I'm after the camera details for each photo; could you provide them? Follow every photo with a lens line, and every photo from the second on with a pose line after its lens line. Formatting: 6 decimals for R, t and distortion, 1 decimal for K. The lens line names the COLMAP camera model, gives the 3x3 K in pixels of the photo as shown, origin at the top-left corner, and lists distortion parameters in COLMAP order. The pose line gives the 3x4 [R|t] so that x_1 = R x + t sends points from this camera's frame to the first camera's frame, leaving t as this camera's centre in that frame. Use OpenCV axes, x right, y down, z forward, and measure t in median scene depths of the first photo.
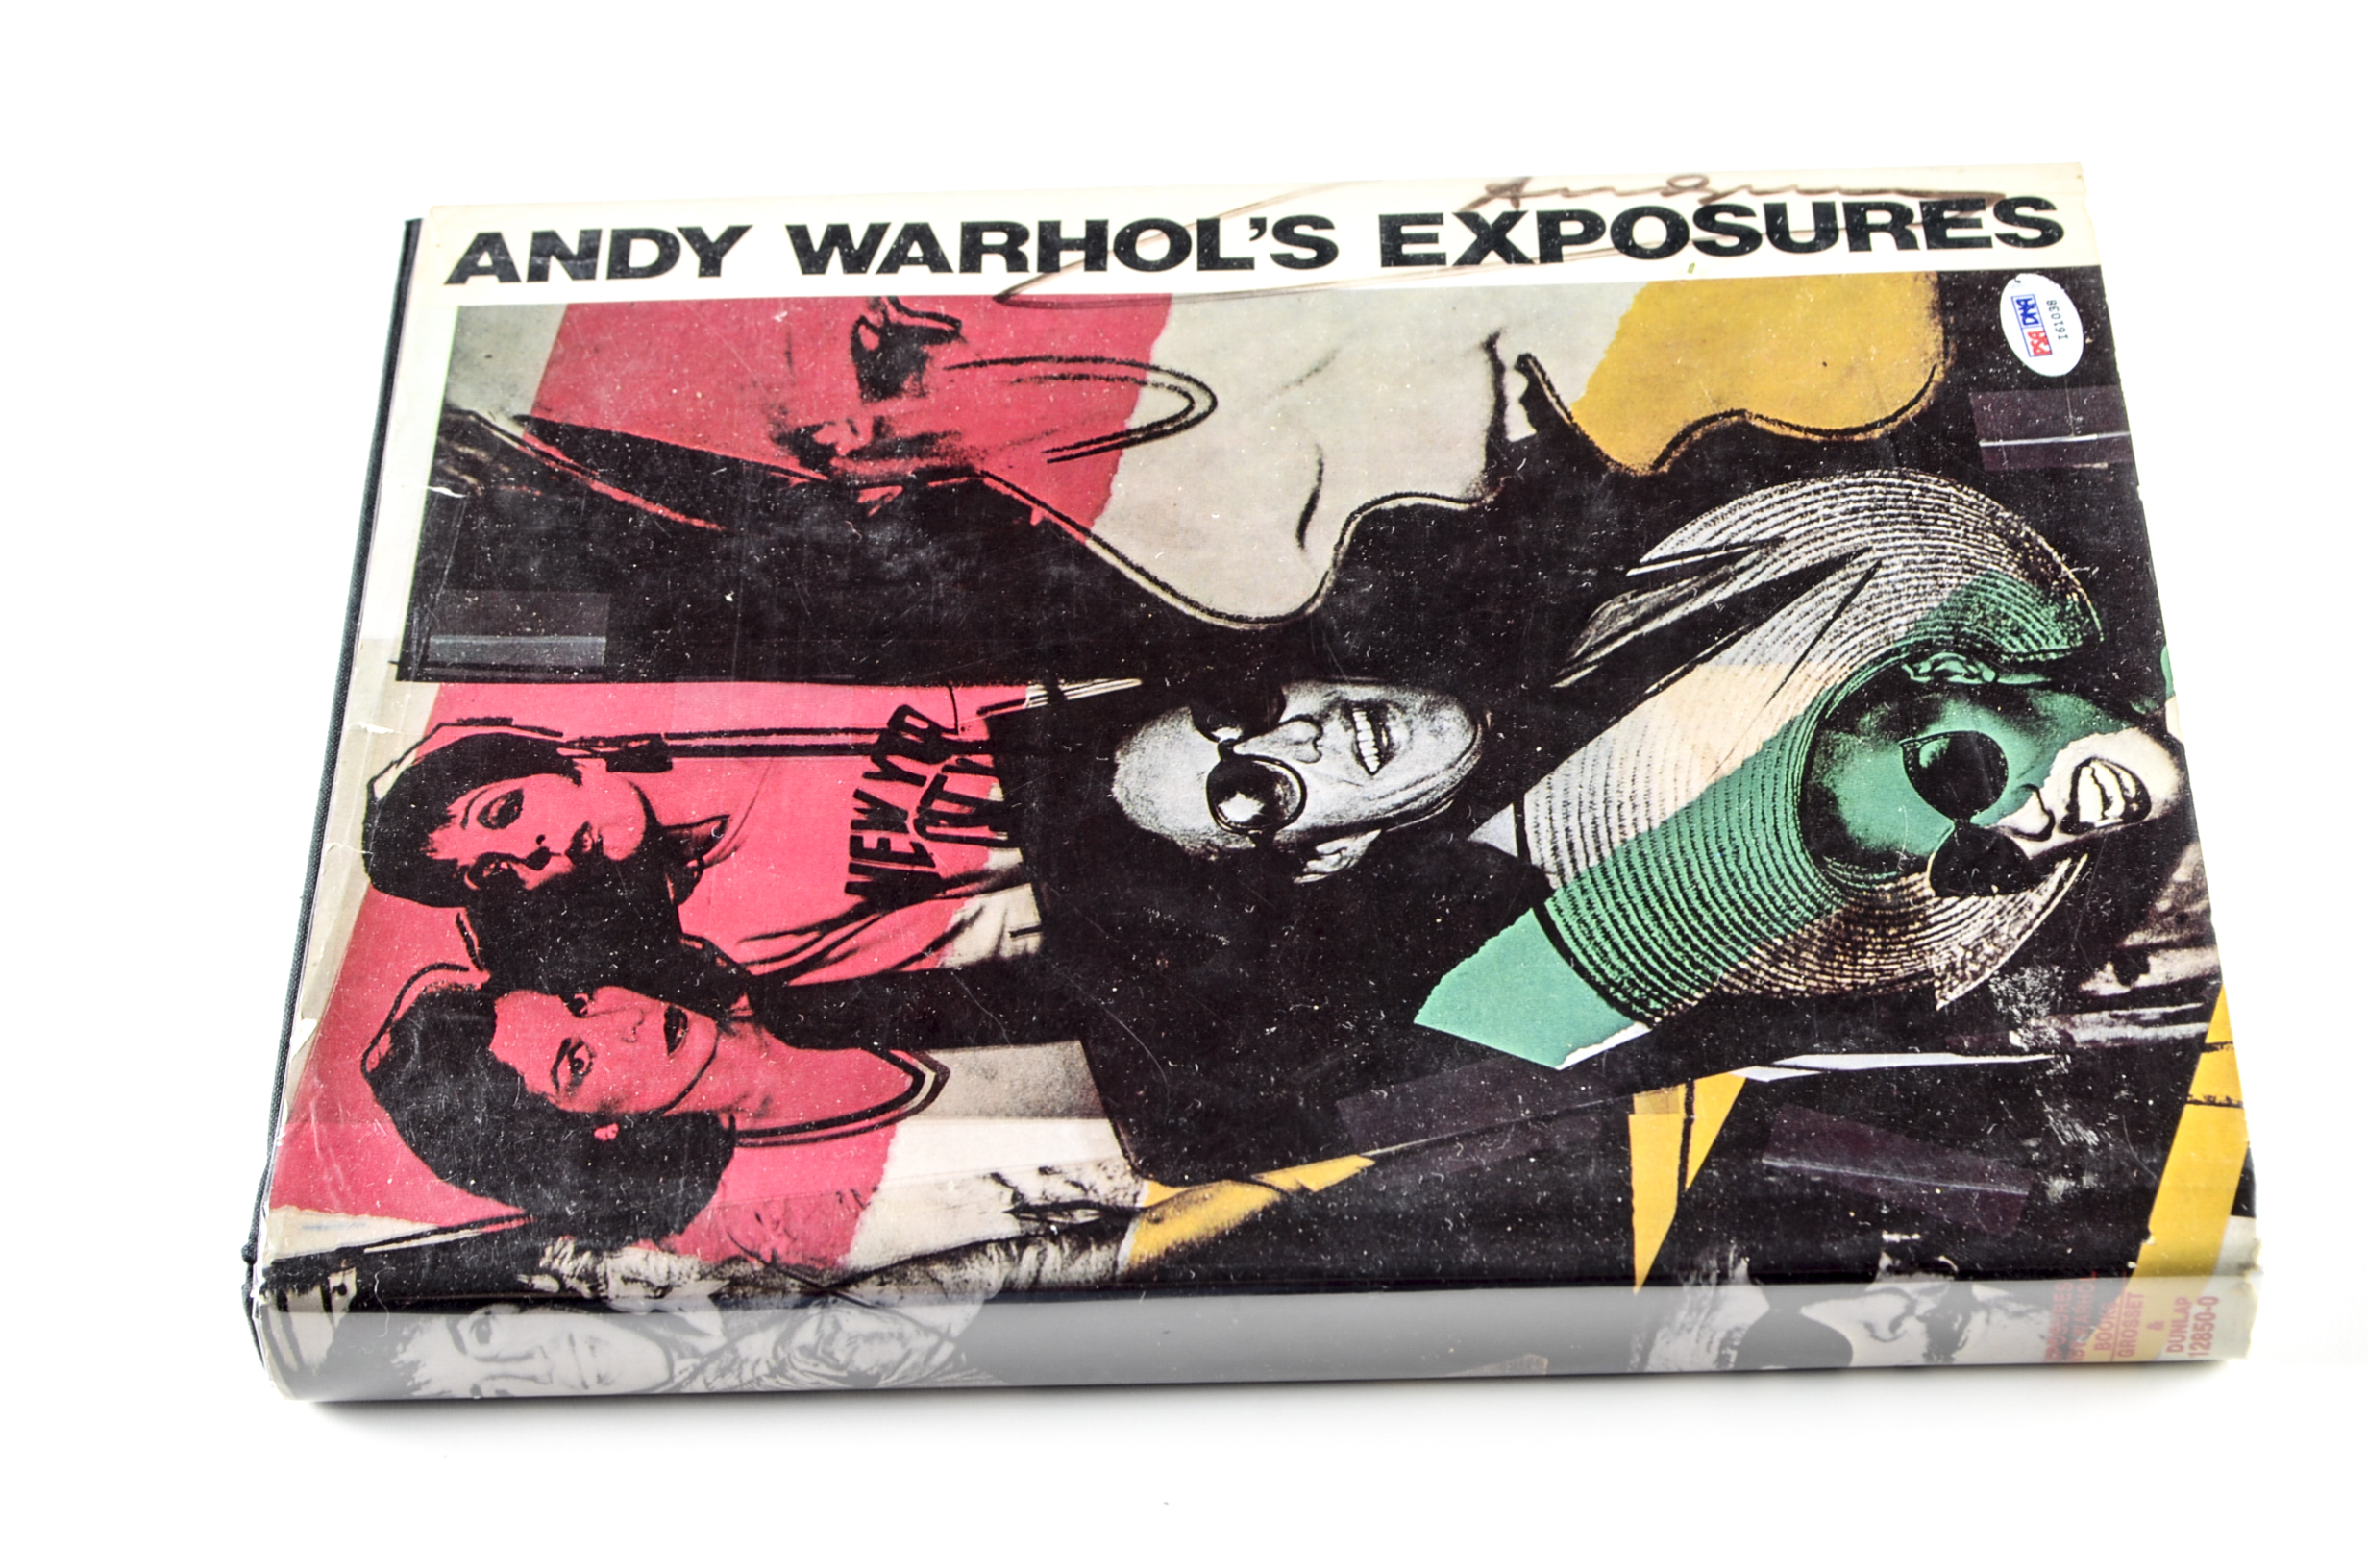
lens RADIAL K [[5256.7, 0, 1184.0], [0, 5256.7, 784.0], [0, 0, 1]] dist [-0.068858, 0.508985]
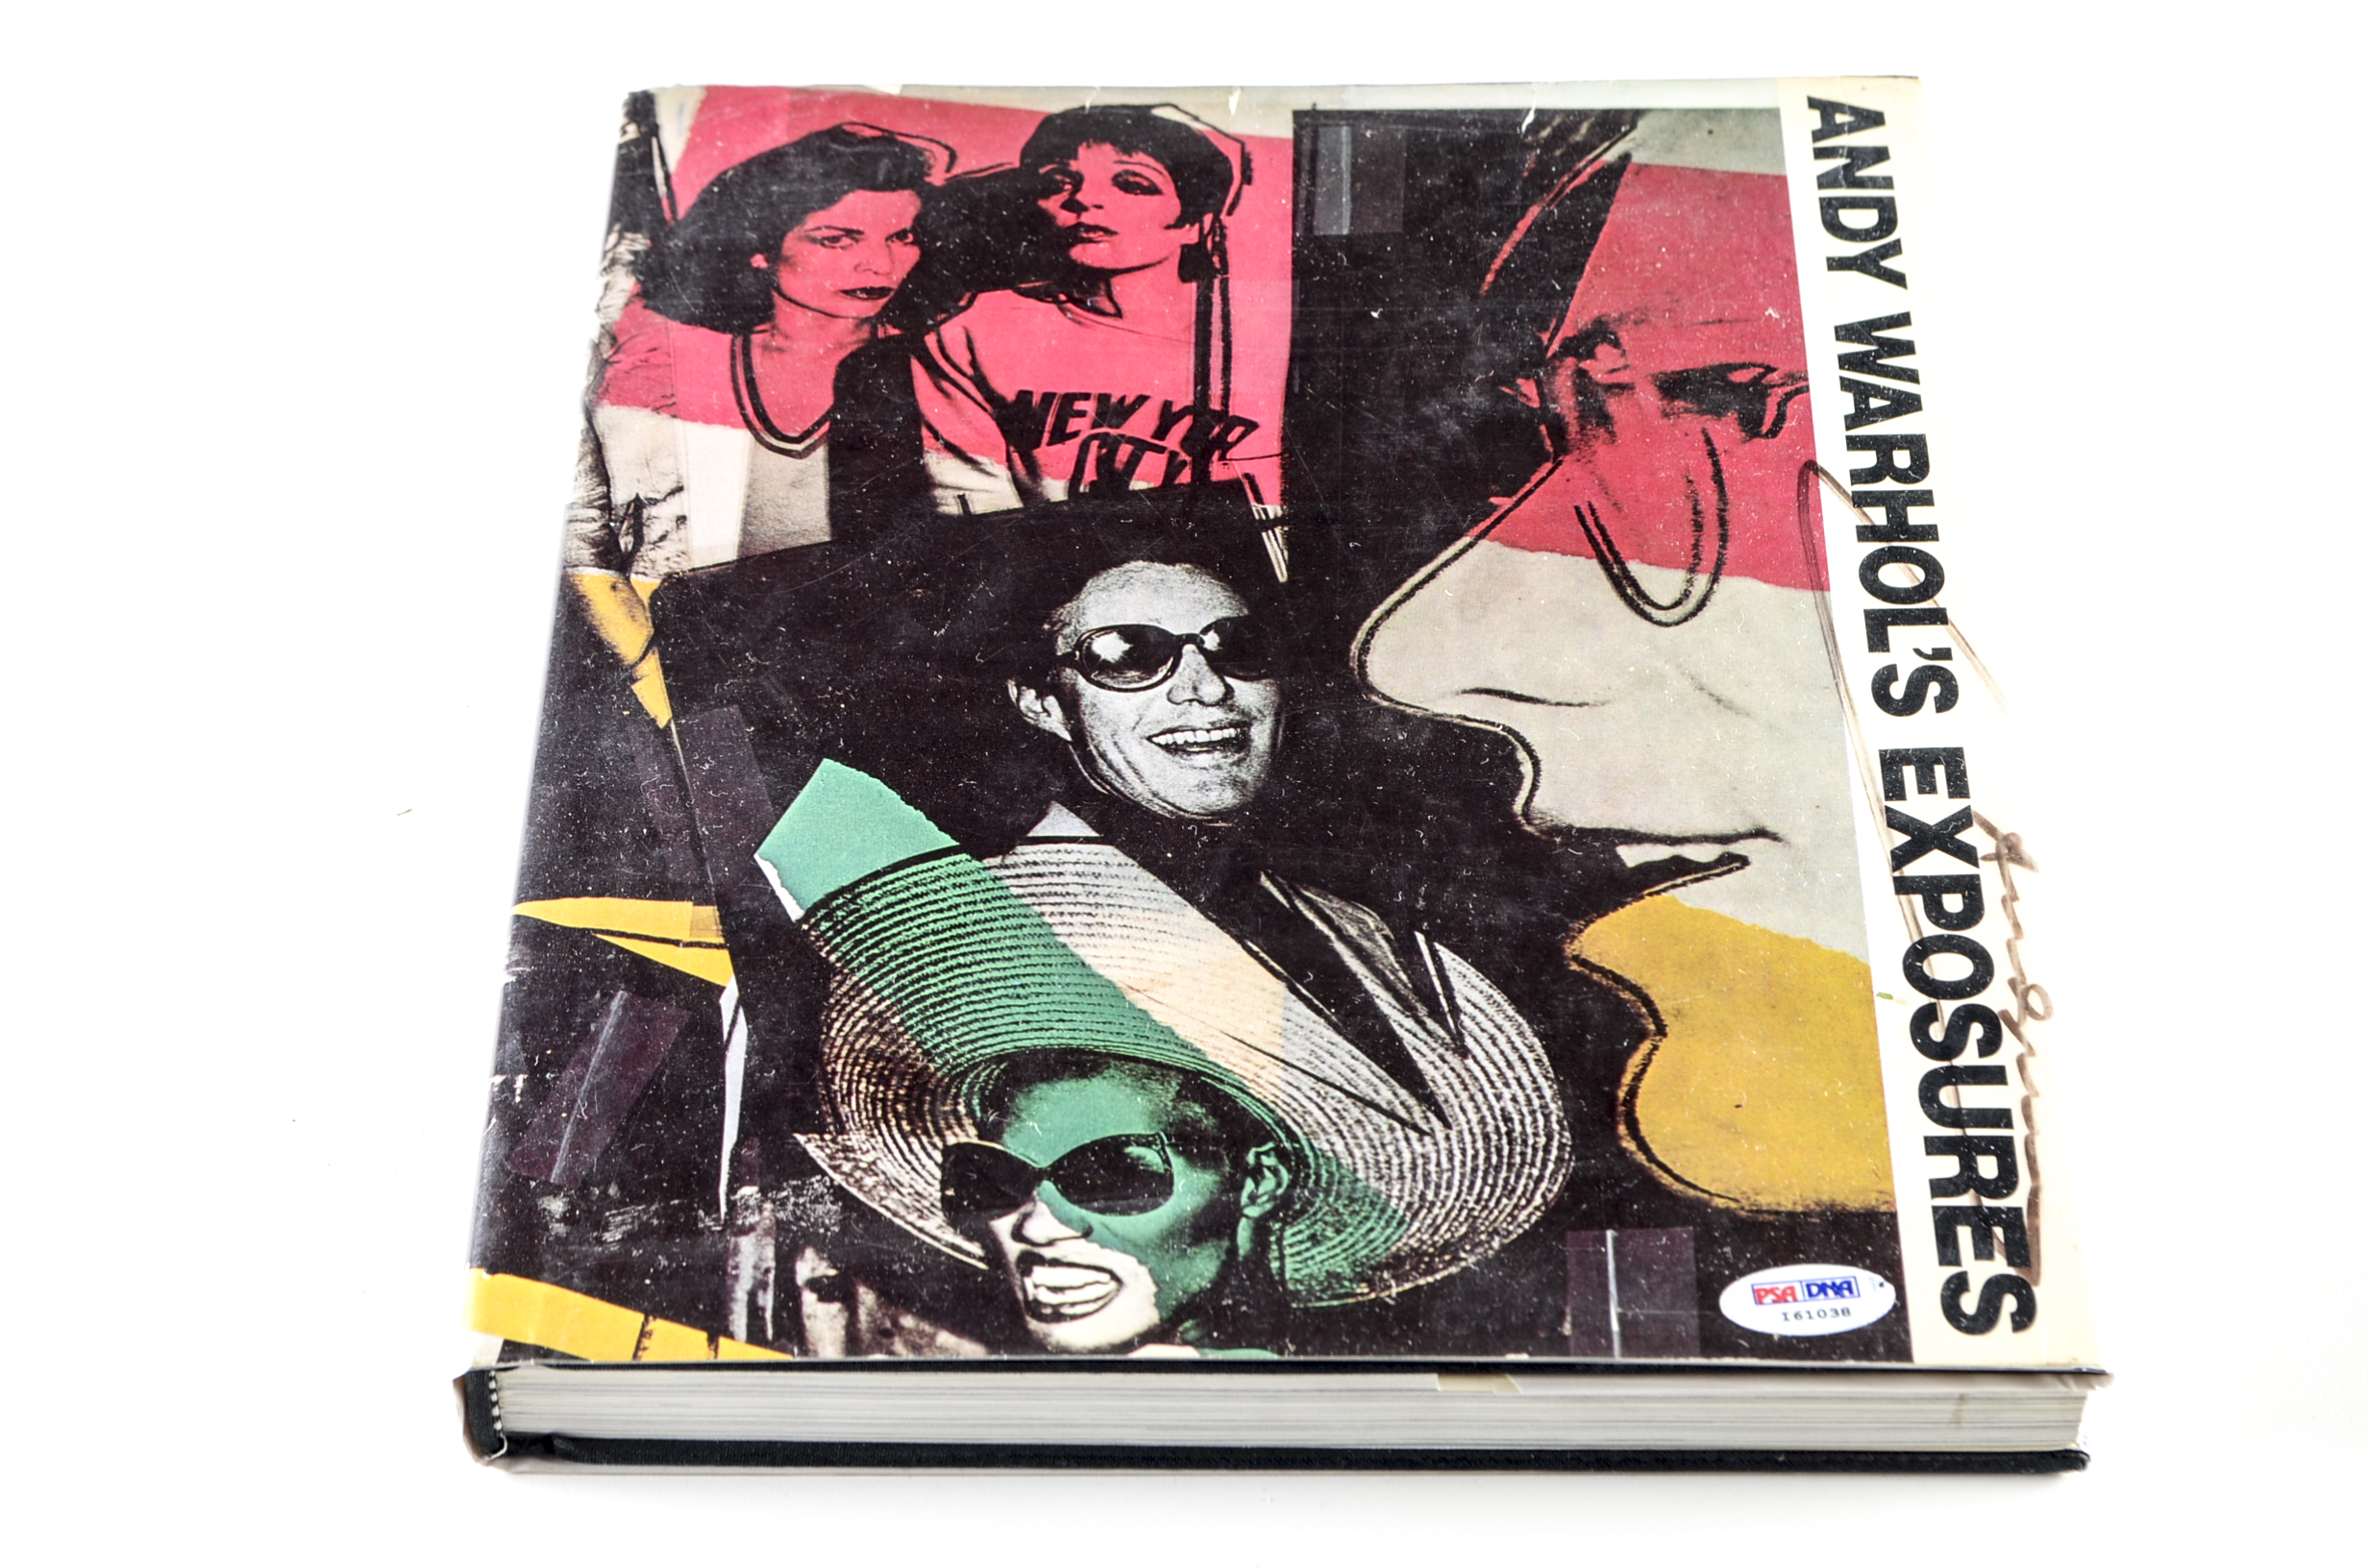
lens RADIAL K [[5256.7, 0, 1184.0], [0, 5256.7, 784.0], [0, 0, 1]] dist [-0.068858, 0.508985]
pose [[-0.010691, 0.752023, -0.659050, 0.713062], [-0.722816, 0.449616, 0.524769, -0.537251], [0.690958, 0.481983, 0.538767, 0.451081]]
